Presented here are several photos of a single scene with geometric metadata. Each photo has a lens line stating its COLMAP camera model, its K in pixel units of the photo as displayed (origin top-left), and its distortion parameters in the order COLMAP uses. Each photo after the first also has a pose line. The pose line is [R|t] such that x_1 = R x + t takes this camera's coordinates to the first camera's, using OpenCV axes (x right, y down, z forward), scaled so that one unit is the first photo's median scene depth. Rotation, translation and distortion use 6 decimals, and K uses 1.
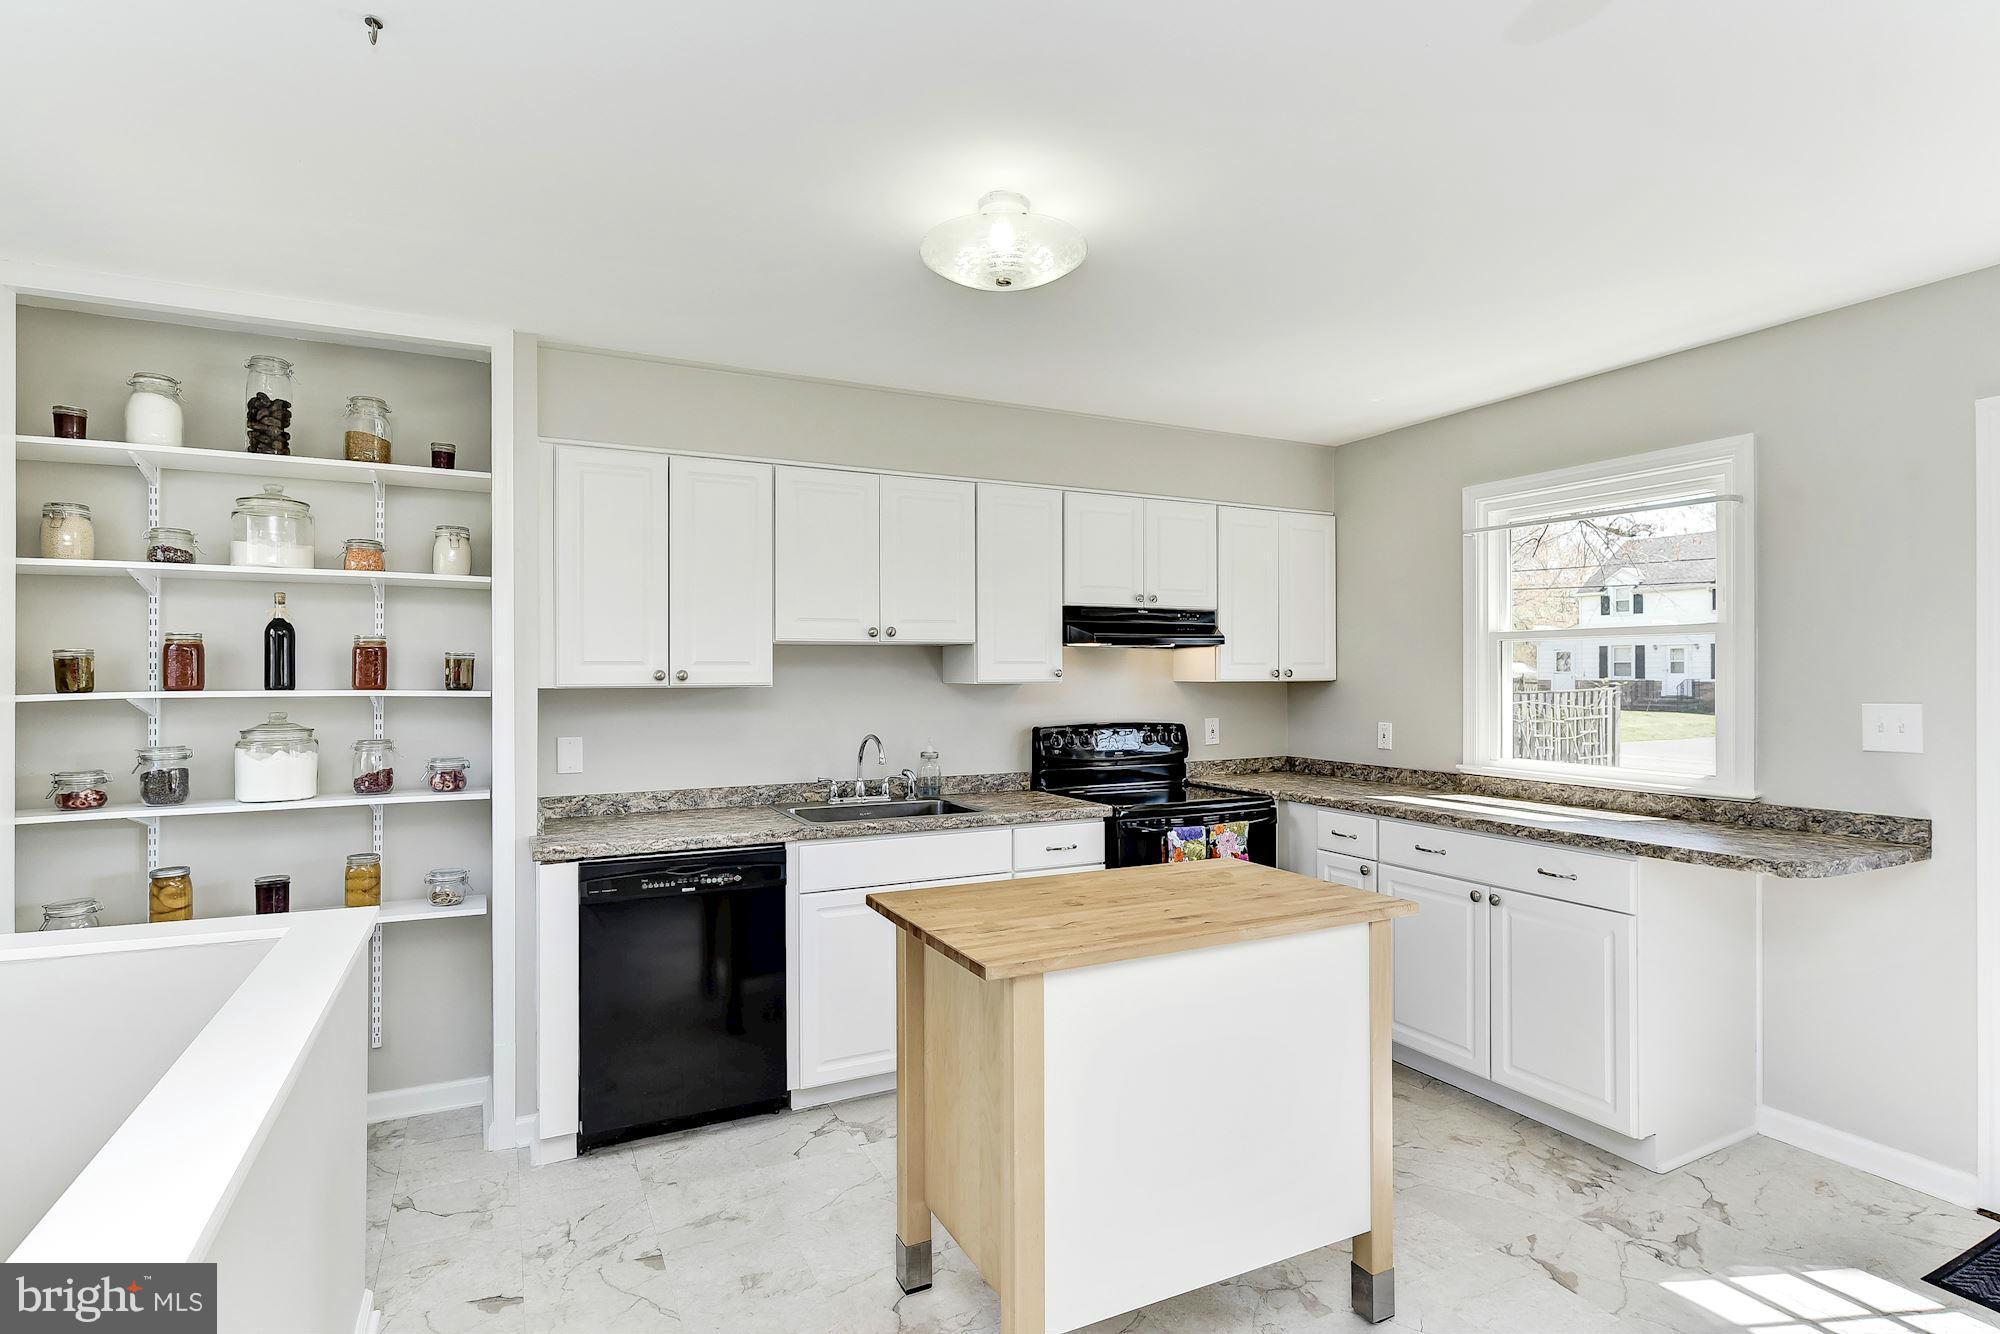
lens RADIAL K [[1000.8, 0, 996.7], [0, 1000.8, 674.3], [0, 0, 1]] dist [-0.009955, 0.000722]
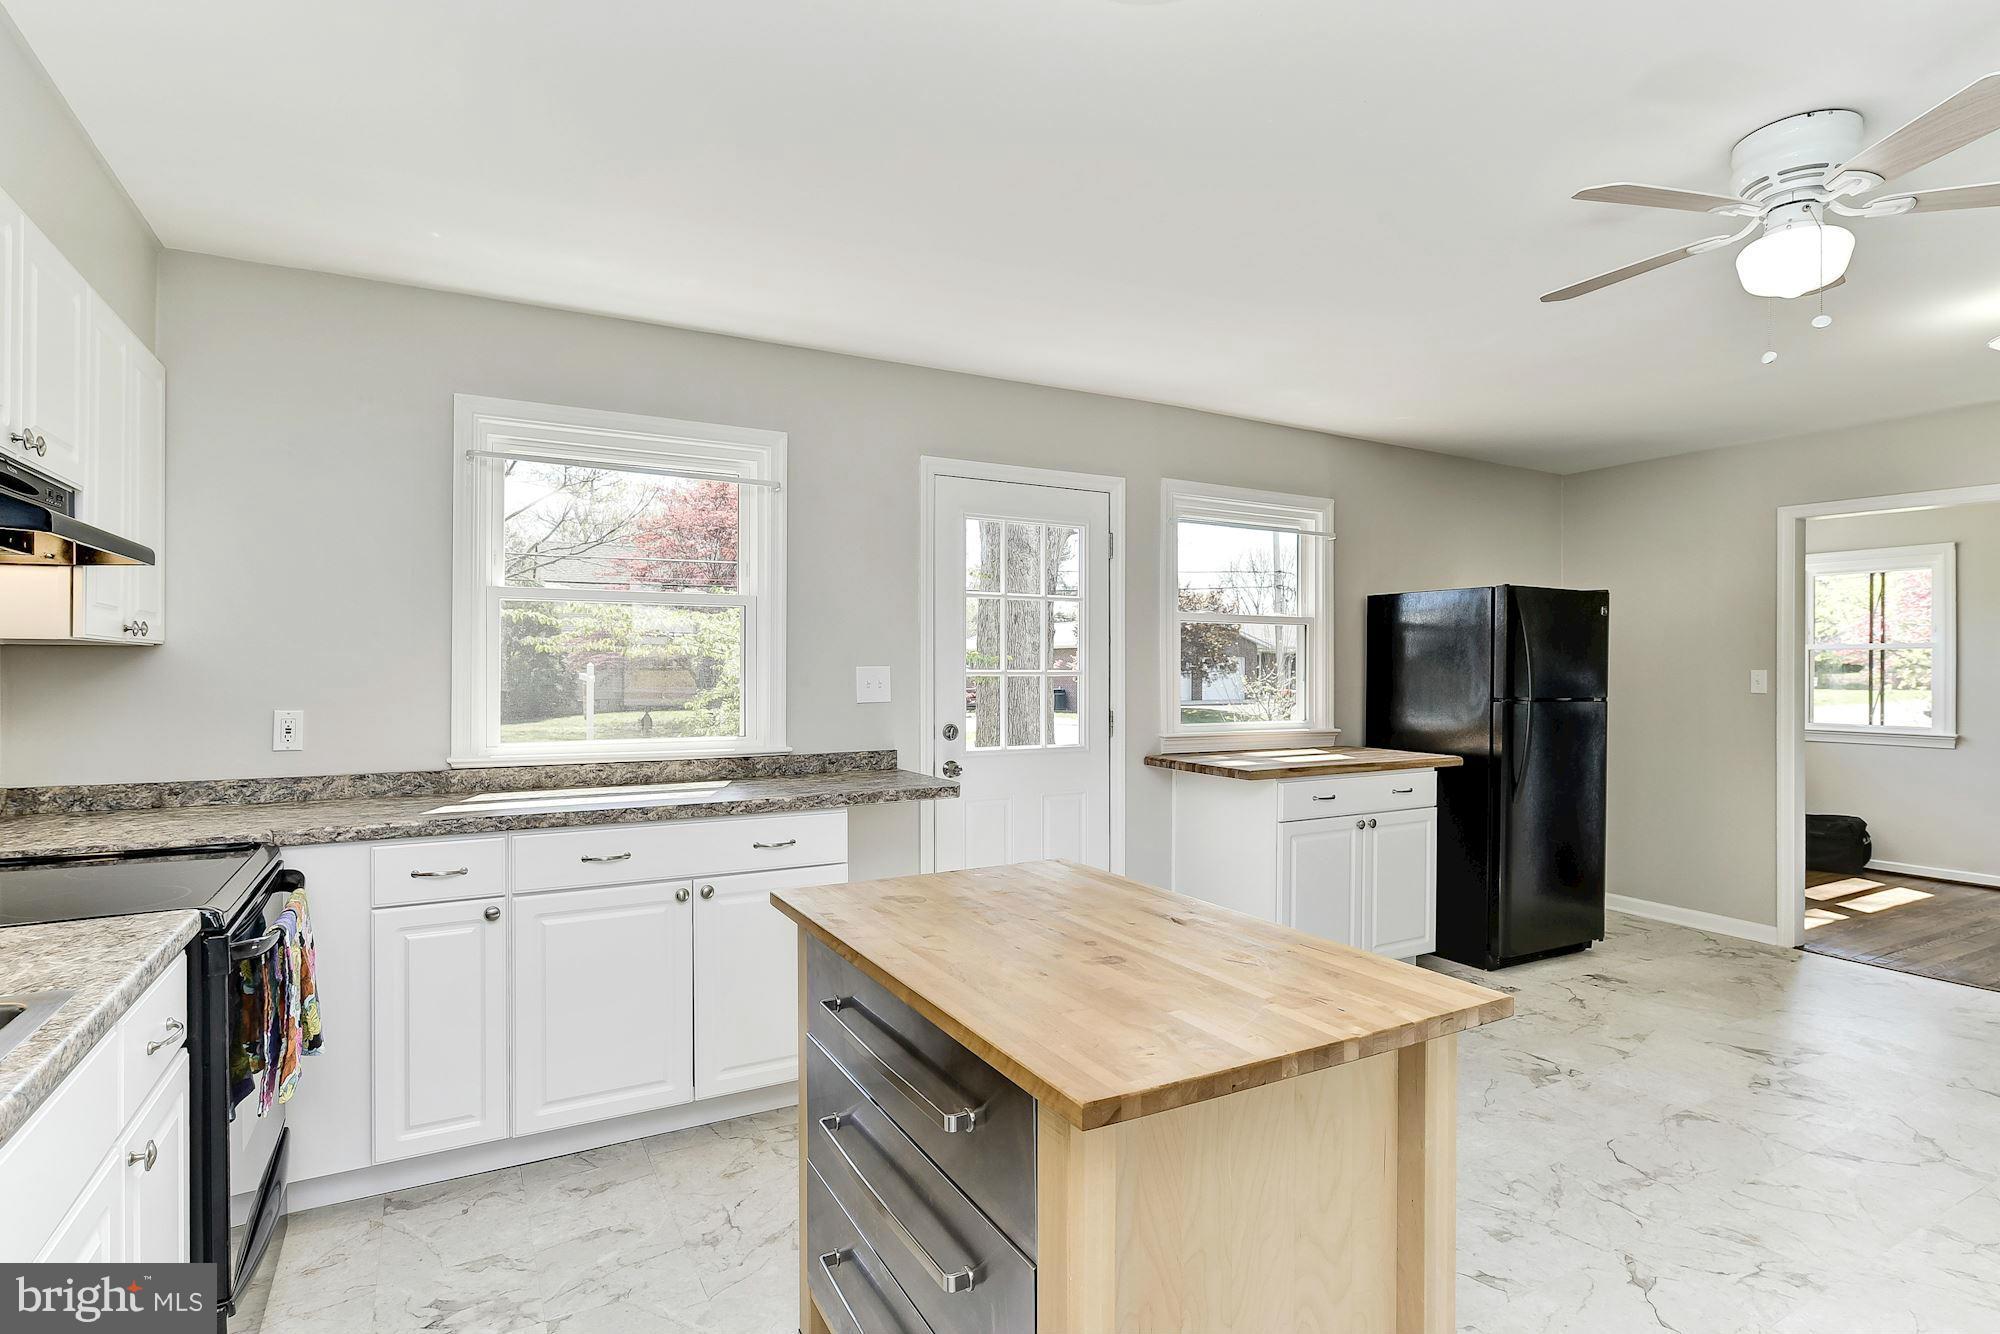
lens RADIAL K [[1023.4, 0, 1000.0], [0, 1023.4, 667.0], [0, 0, 1]] dist [0.000074, 0.001177]
pose [[-0.041335, -0.000368, 0.999145, -0.388087], [-0.002003, 0.999998, 0.000285, 0.024246], [-0.999143, -0.001990, -0.041336, 0.725723]]
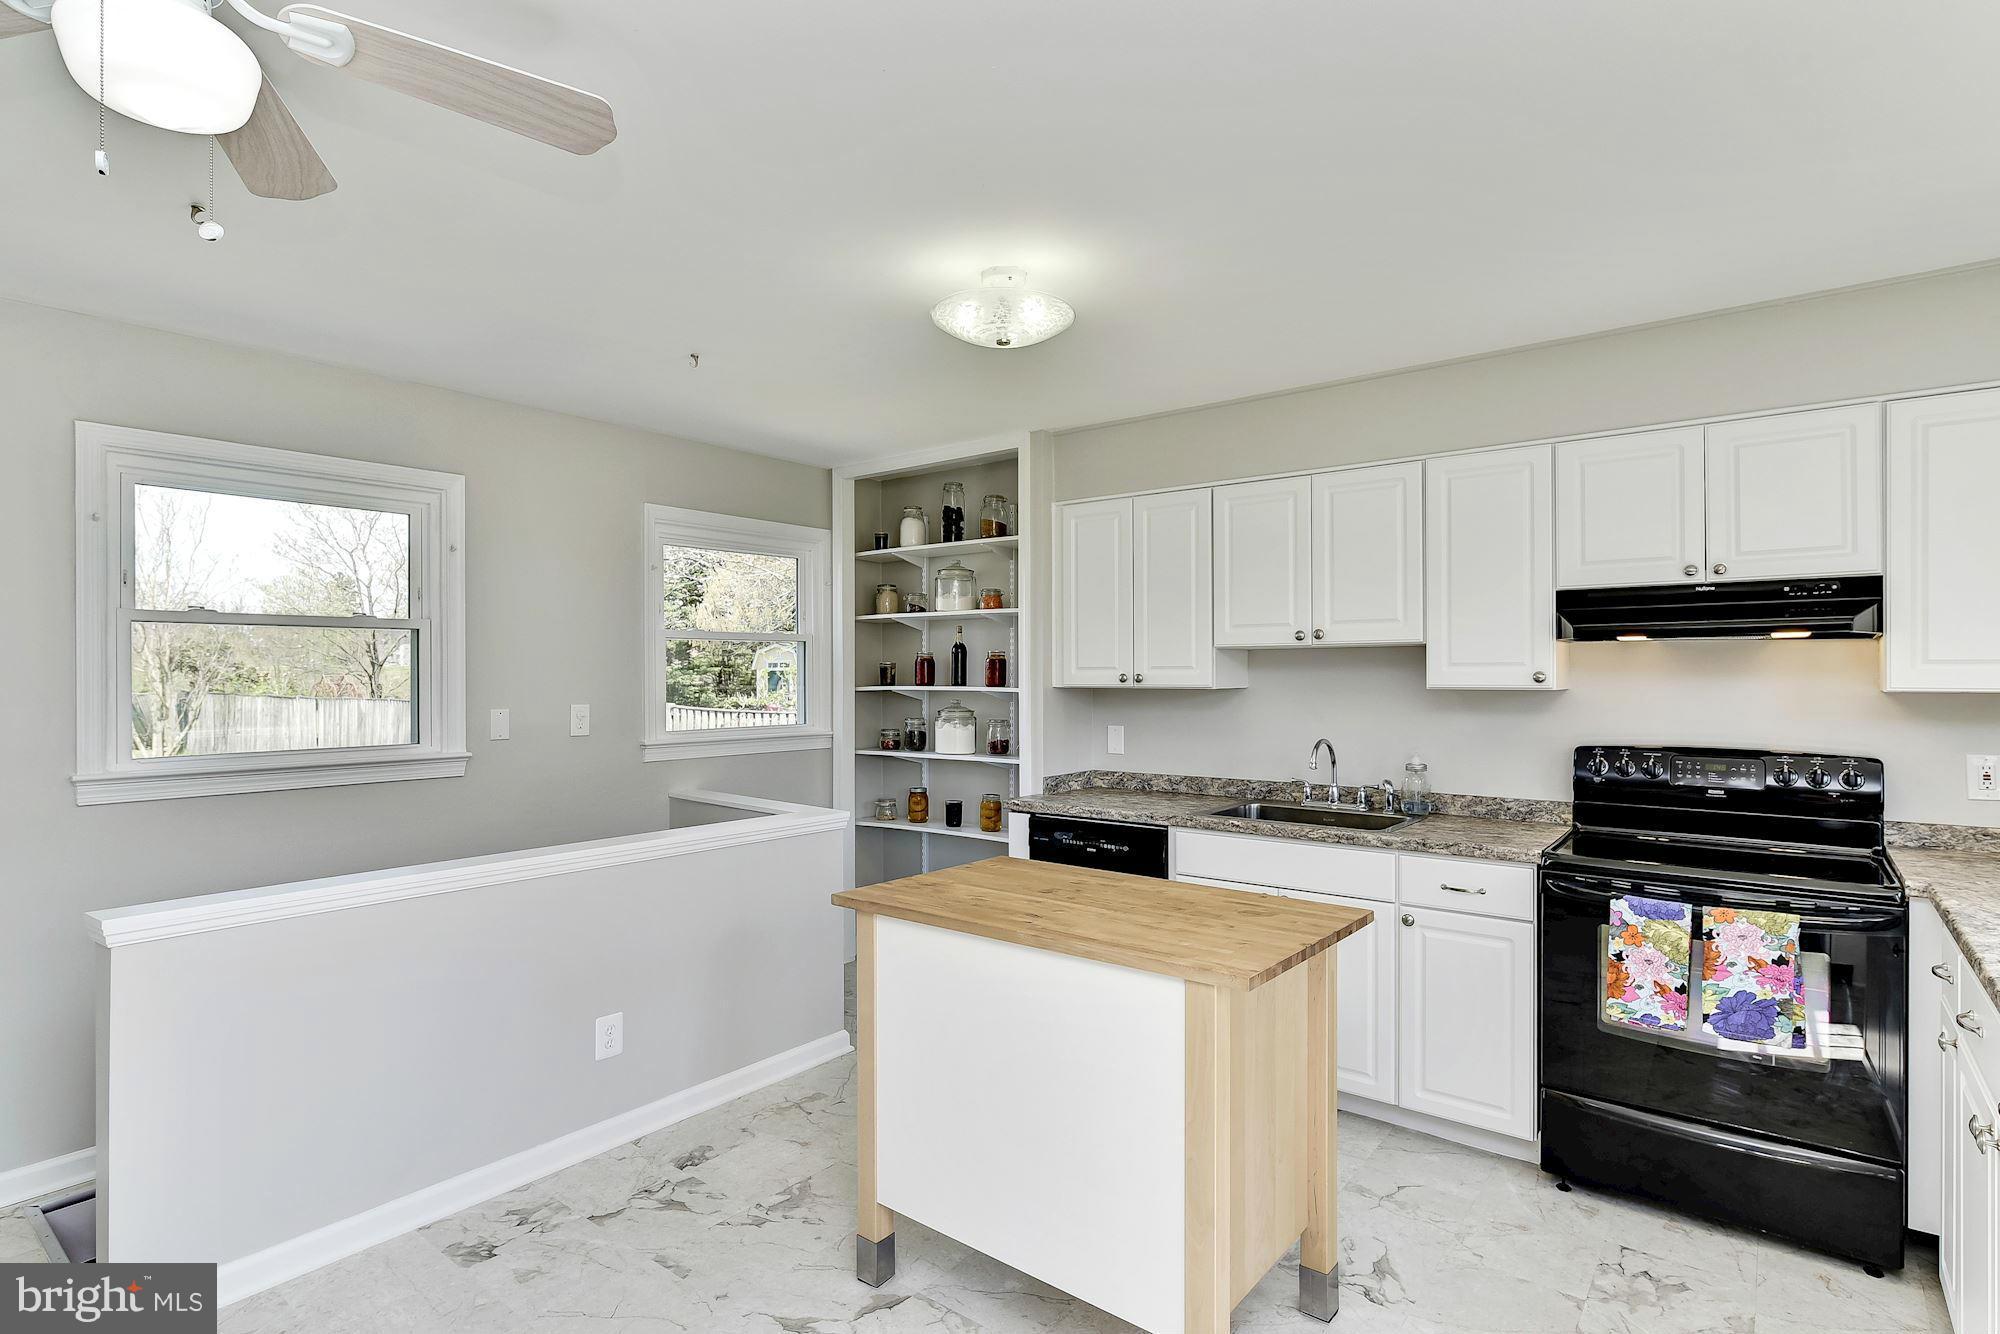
lens RADIAL K [[1000.8, 0, 996.7], [0, 1000.8, 674.3], [0, 0, 1]] dist [-0.009955, 0.000722]
pose [[0.419276, 0.000905, -0.907859, 0.688386], [-0.002105, 0.999998, 0.000025, -0.002923], [0.907857, 0.001901, 0.419277, 0.325261]]
